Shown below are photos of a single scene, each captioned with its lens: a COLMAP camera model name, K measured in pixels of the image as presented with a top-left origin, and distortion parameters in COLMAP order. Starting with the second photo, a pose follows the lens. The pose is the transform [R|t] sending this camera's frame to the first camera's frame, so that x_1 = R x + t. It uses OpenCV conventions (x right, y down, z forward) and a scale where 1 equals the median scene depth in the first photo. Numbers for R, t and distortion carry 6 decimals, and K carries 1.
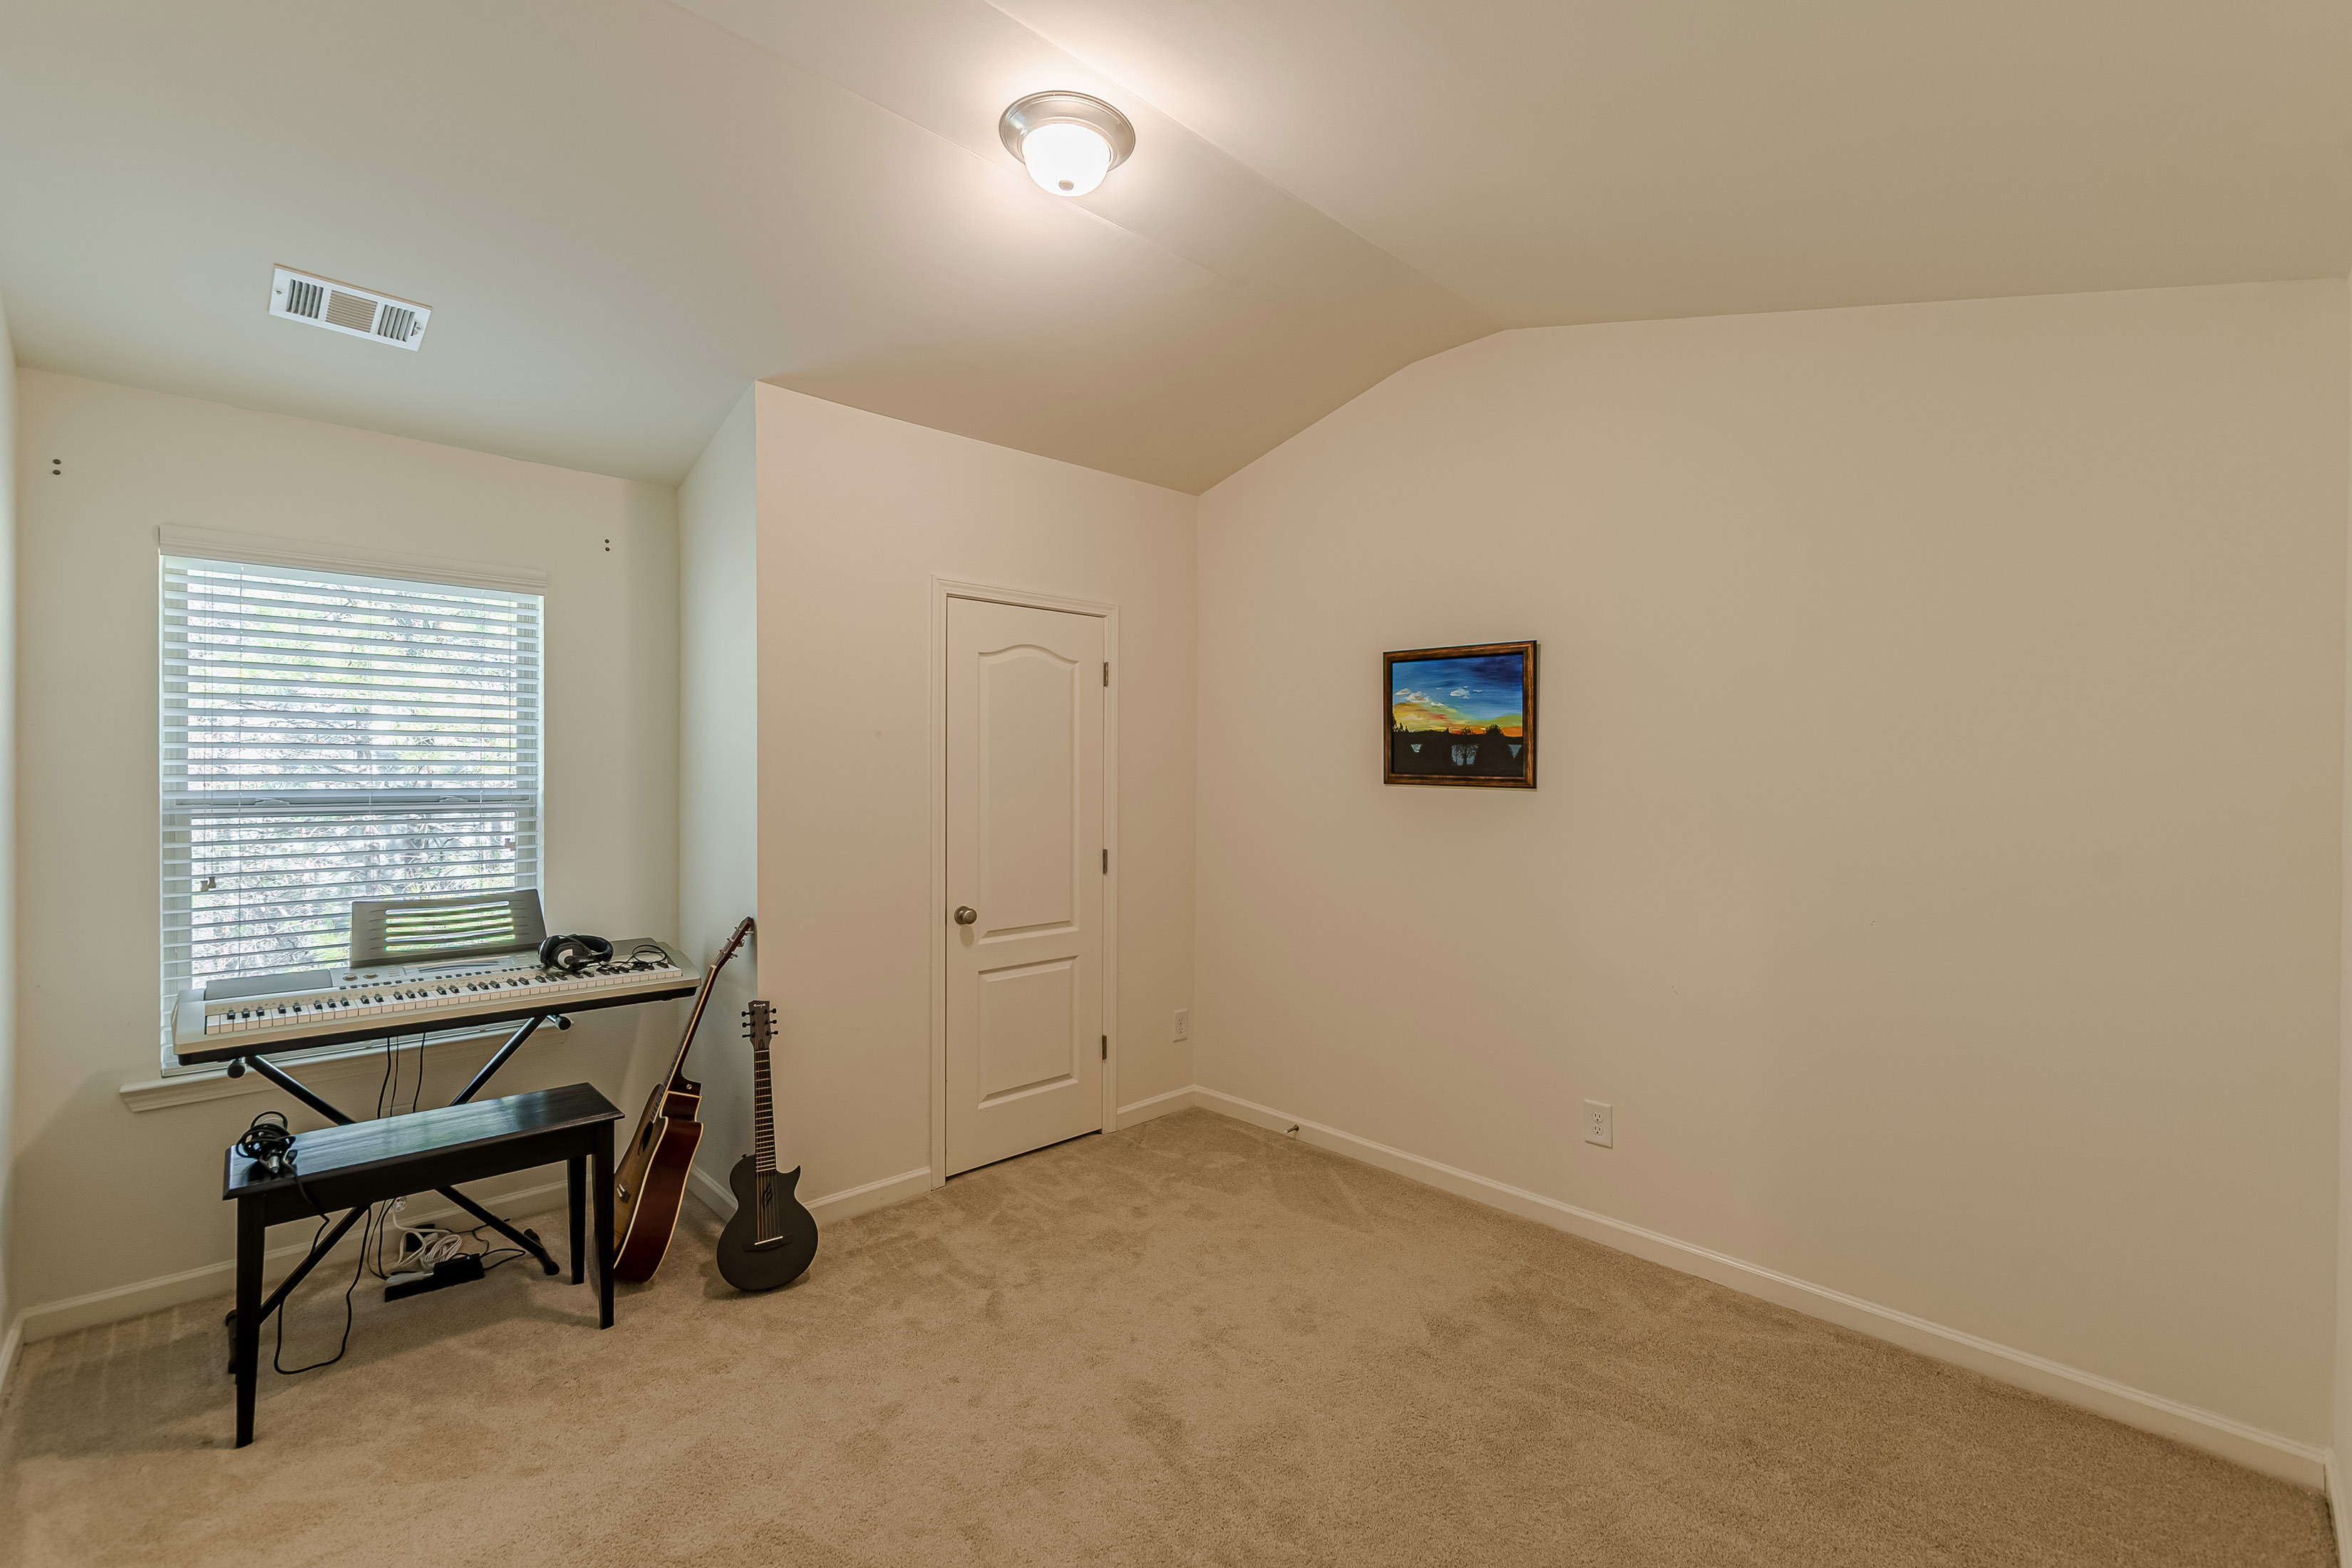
lens RADIAL K [[1023.0, 0, 1168.3], [0, 1023.0, 772.2], [0, 0, 1]] dist [0.013071, -0.005303]
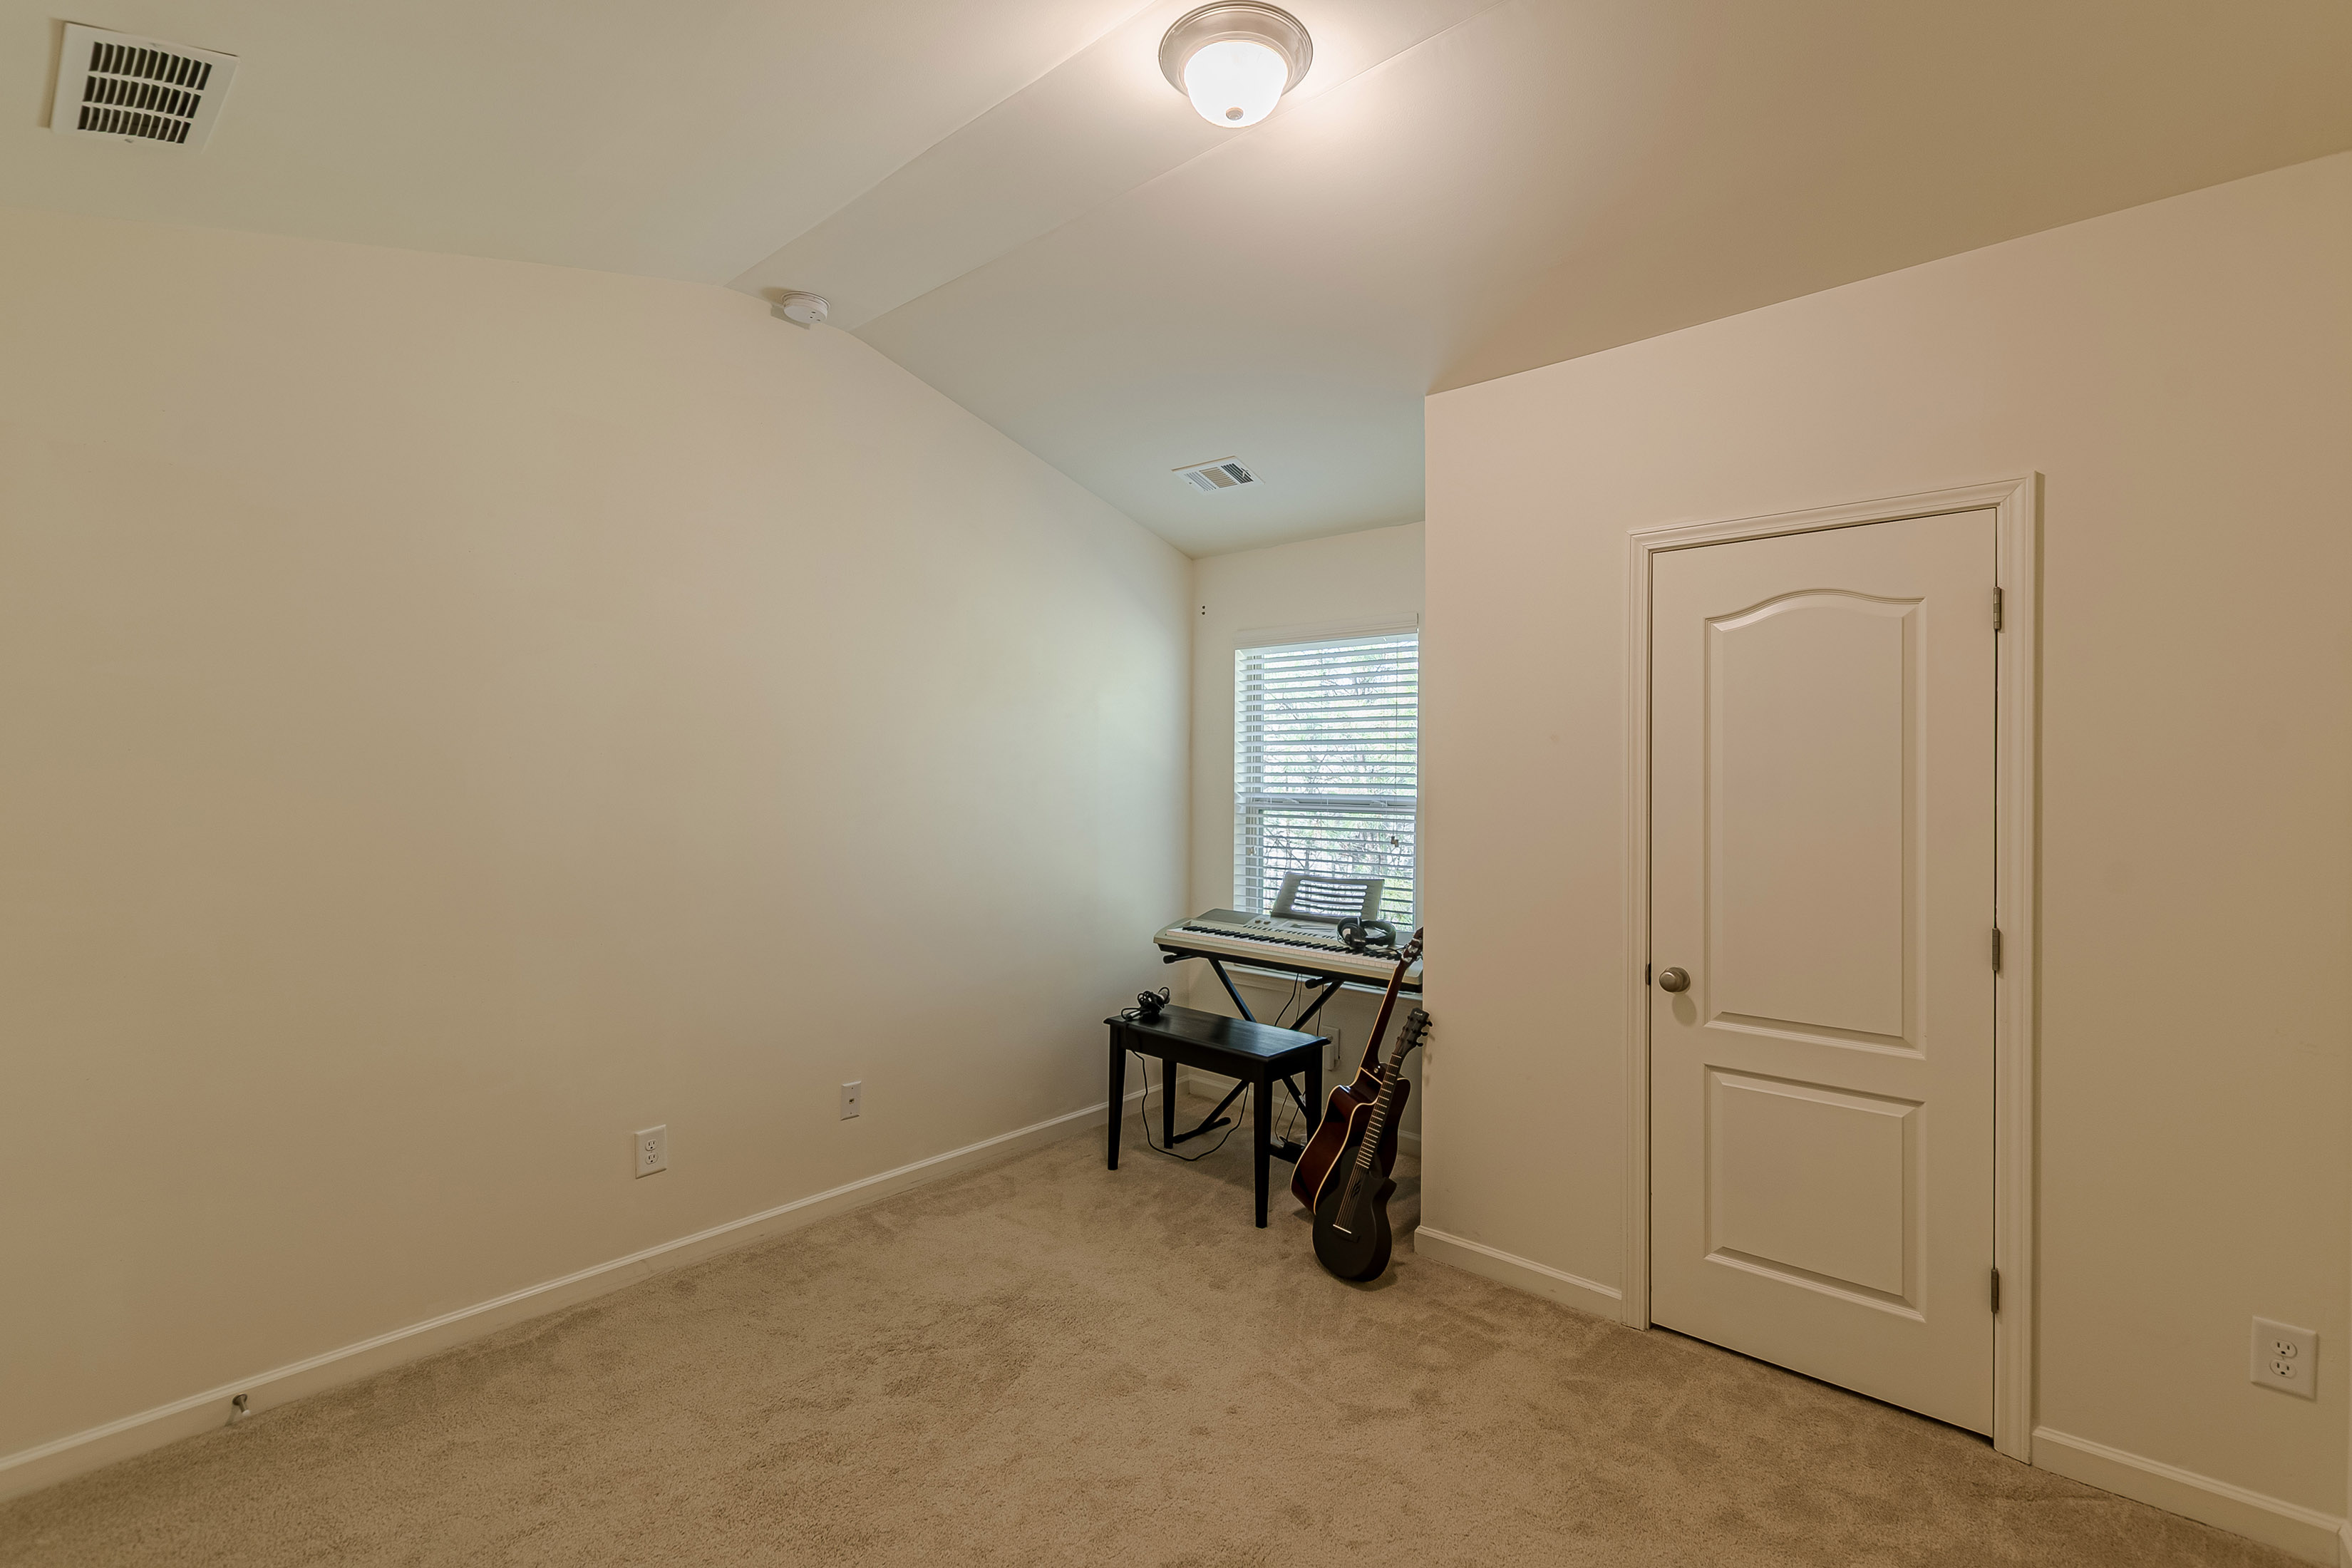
lens RADIAL K [[1023.0, 0, 1168.3], [0, 1023.0, 772.2], [0, 0, 1]] dist [0.013071, -0.005303]
pose [[0.087919, -0.007280, -0.996101, 0.521064], [-0.009073, 0.999926, -0.008109, 0.000133], [0.996086, 0.009751, 0.087846, 0.591495]]
